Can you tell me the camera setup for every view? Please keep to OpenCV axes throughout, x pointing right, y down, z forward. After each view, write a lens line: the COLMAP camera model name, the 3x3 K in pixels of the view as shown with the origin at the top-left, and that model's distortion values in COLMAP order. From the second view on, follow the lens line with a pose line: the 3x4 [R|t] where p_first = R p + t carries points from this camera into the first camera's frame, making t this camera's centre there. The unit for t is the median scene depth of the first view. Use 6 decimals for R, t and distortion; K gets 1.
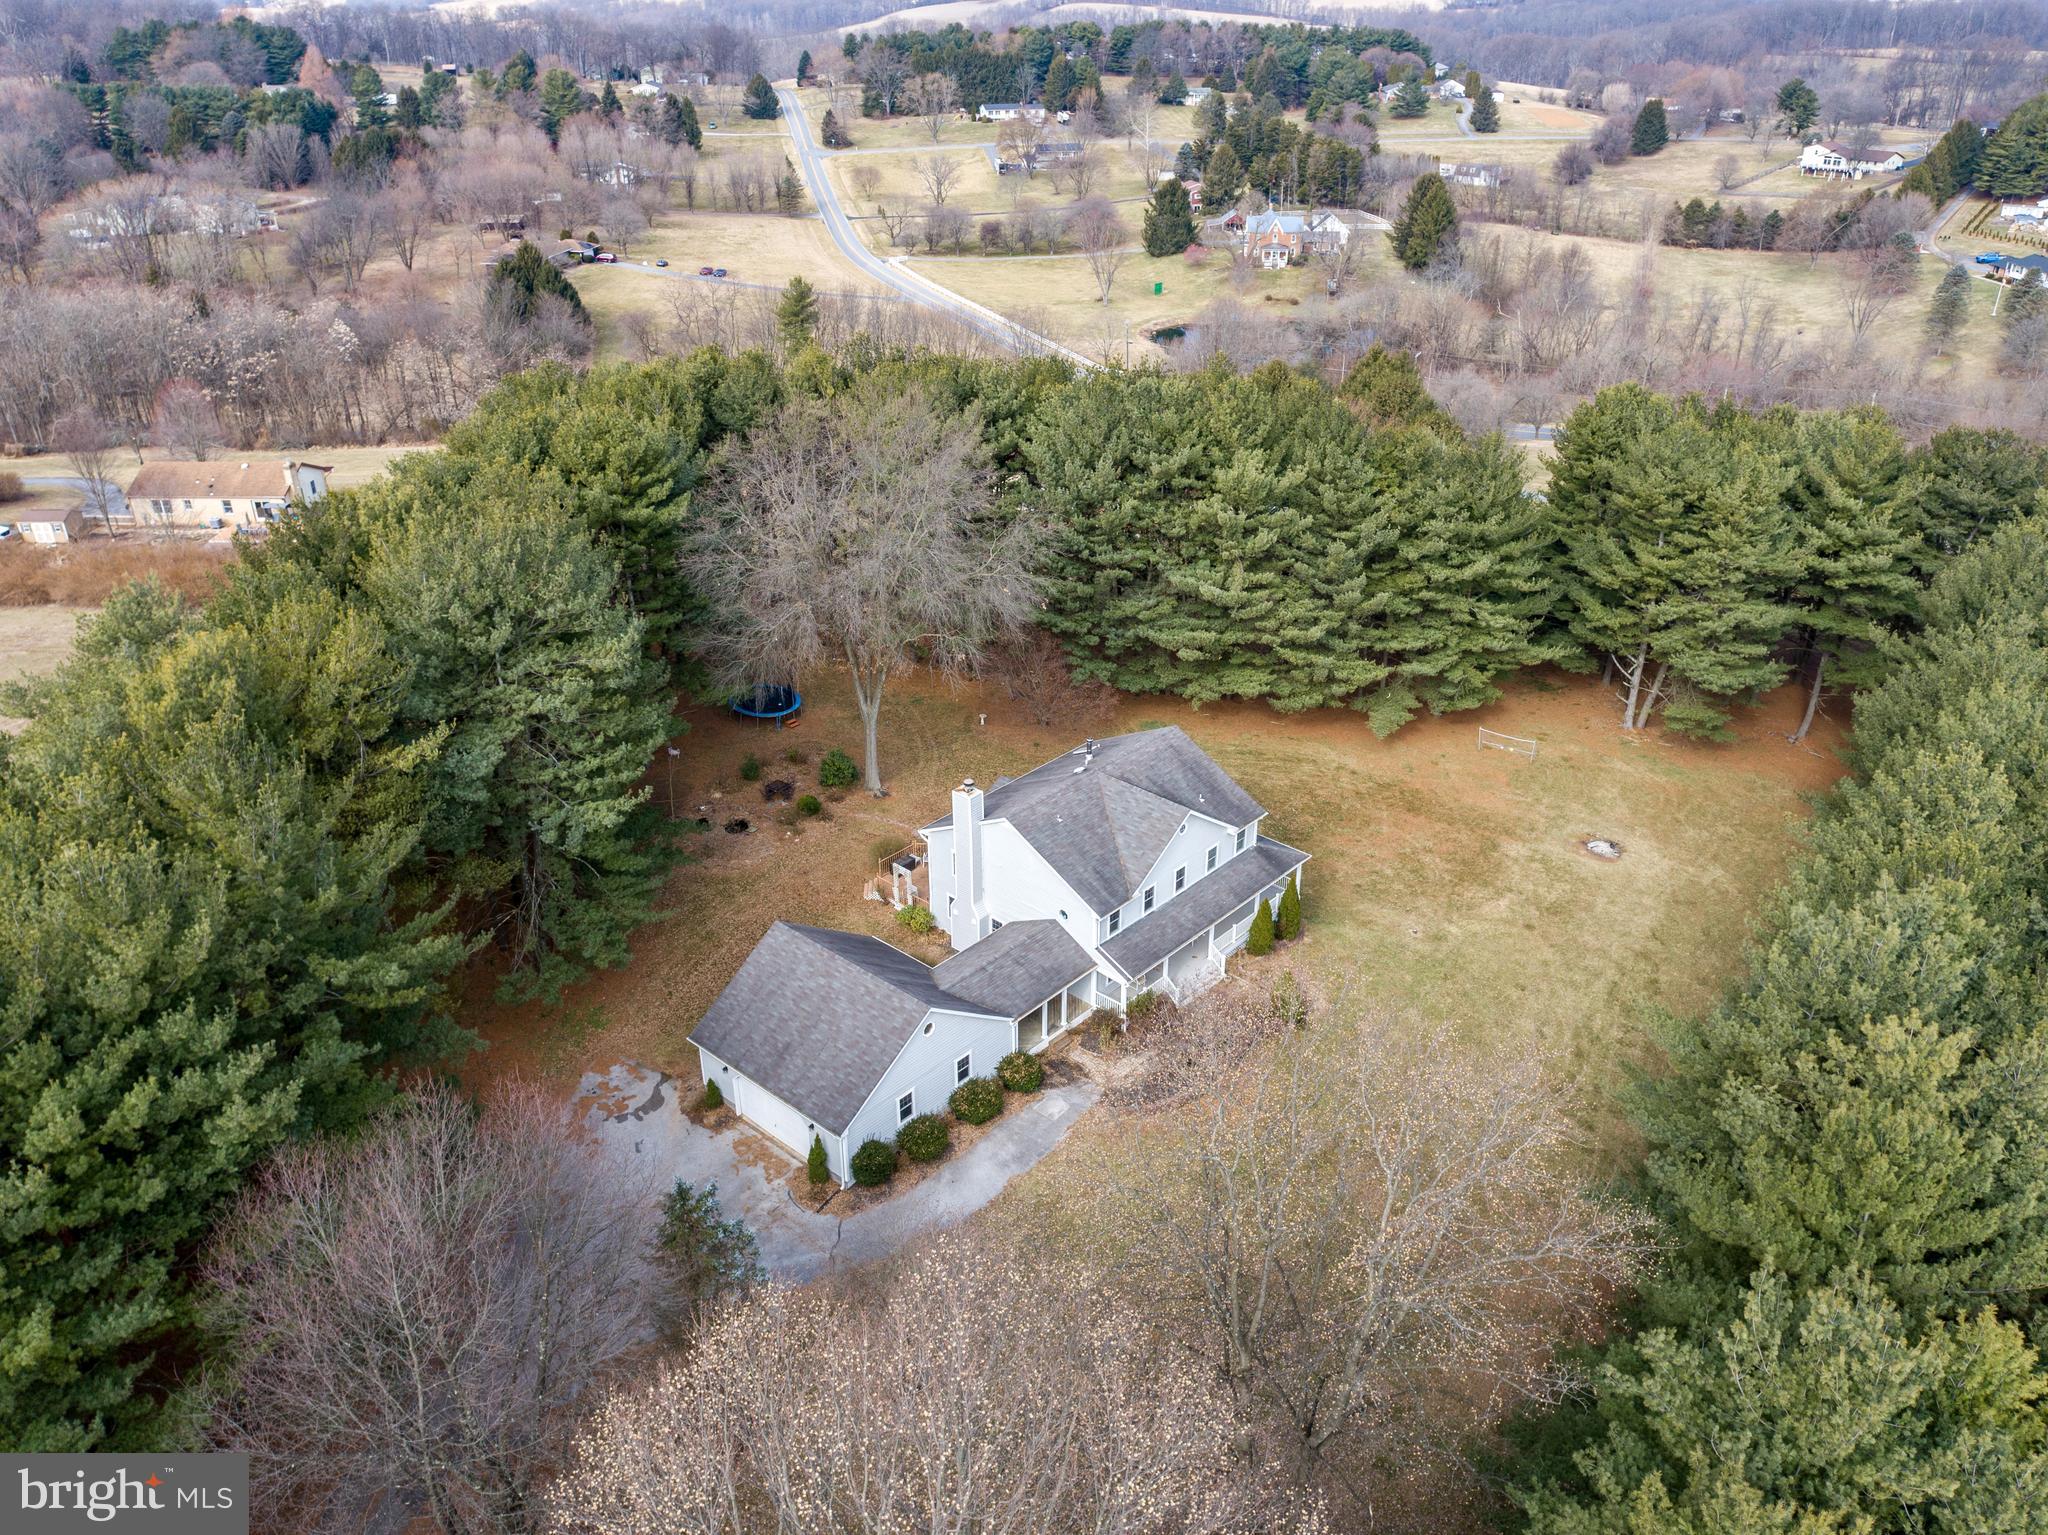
lens RADIAL K [[1554.4, 0, 1016.4], [0, 1554.4, 772.2], [0, 0, 1]] dist [-0.018372, 0.011346]
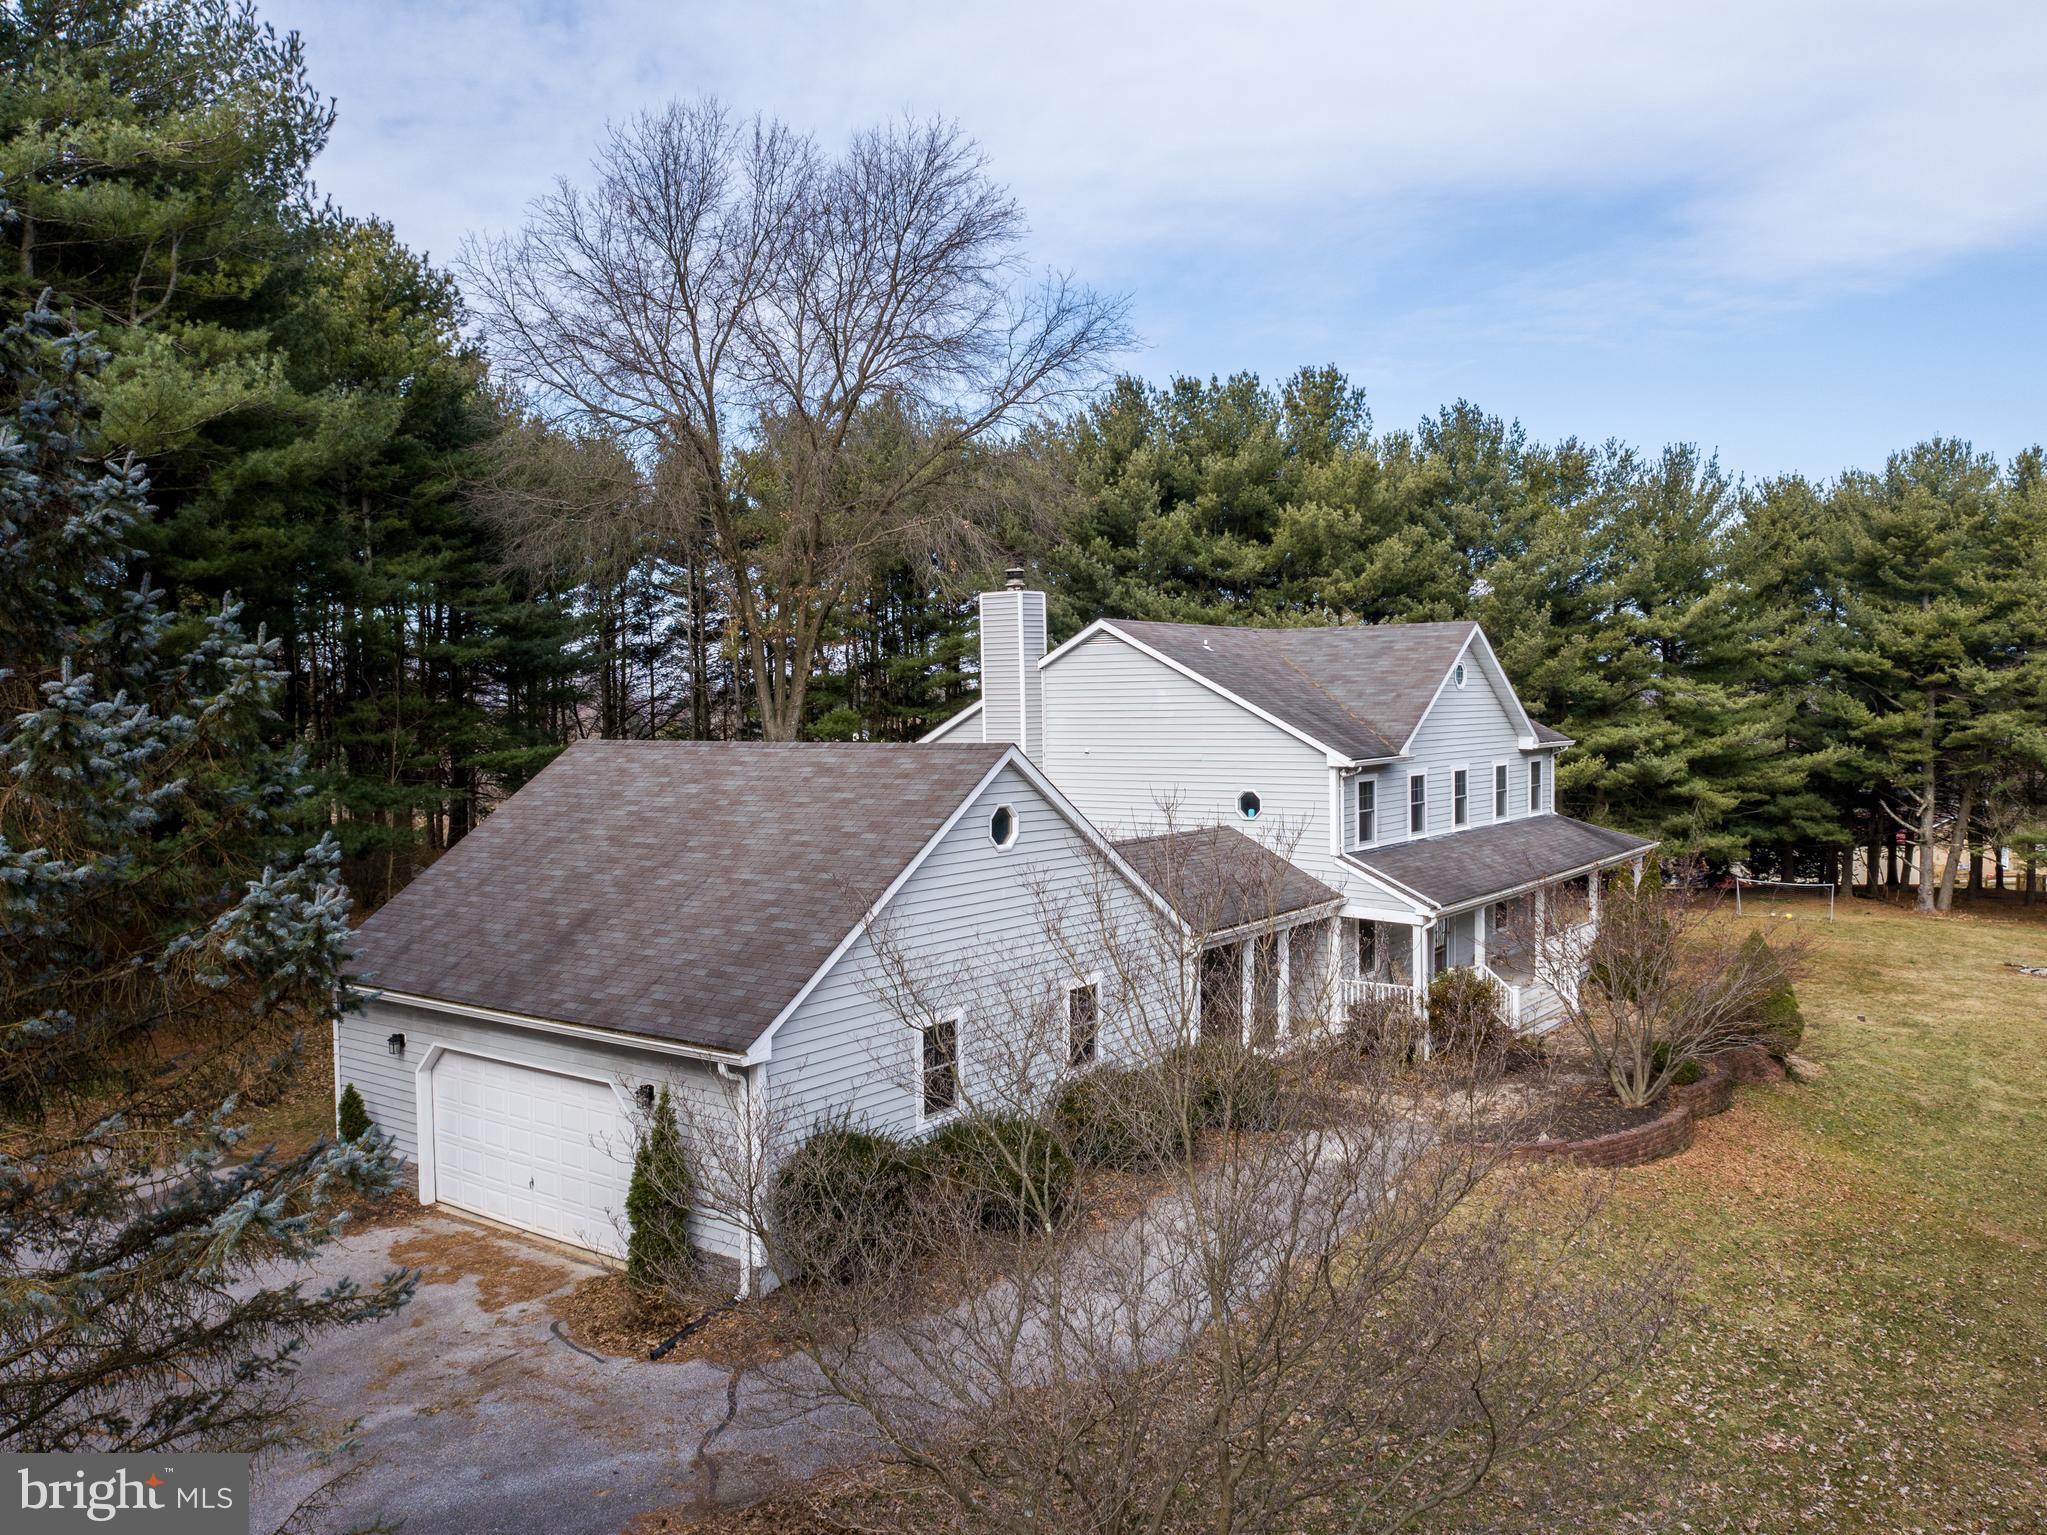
lens RADIAL K [[1568.3, 0, 1015.9], [0, 1568.3, 763.4], [0, 0, 1]] dist [-0.019320, 0.012373]
pose [[0.995909, -0.010541, 0.089750, -0.054173], [0.048446, 0.900673, -0.431789, 0.194230], [-0.076284, 0.434370, 0.897498, 0.433532]]
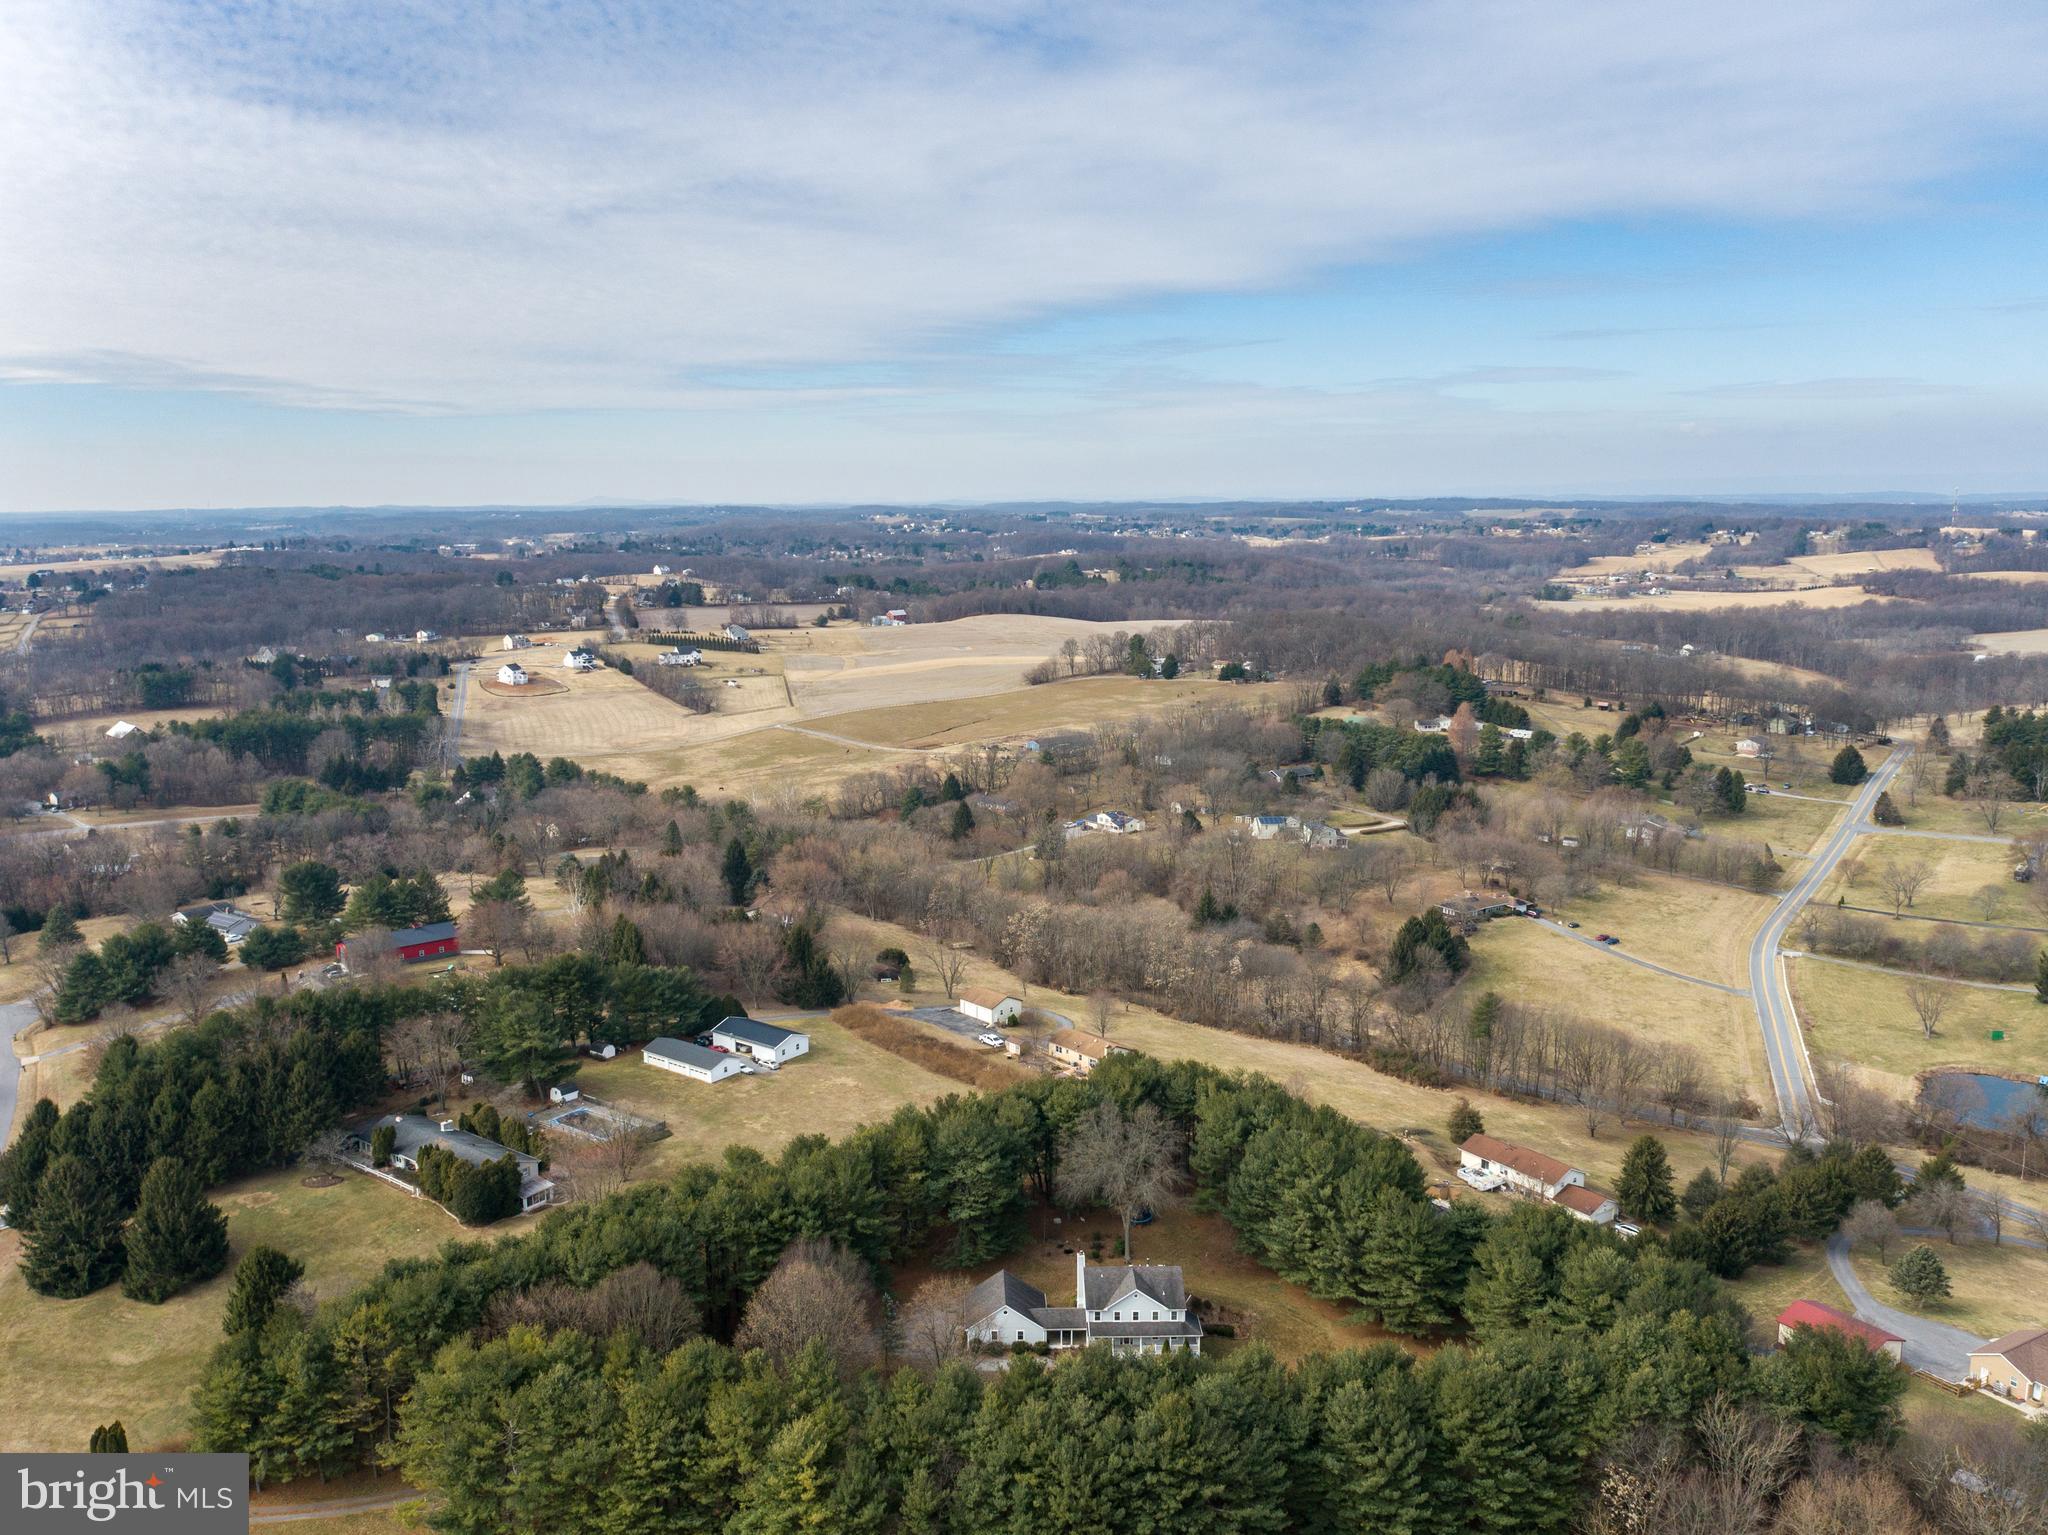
lens RADIAL K [[1608.7, 0, 964.6], [0, 1608.7, 769.1], [0, 0, 1]] dist [-0.023291, 0.001502]
pose [[0.673498, 0.130207, -0.727630, 1.349993], [-0.343358, 0.926830, -0.151961, -0.213228], [0.654603, 0.352183, 0.668926, -1.035590]]
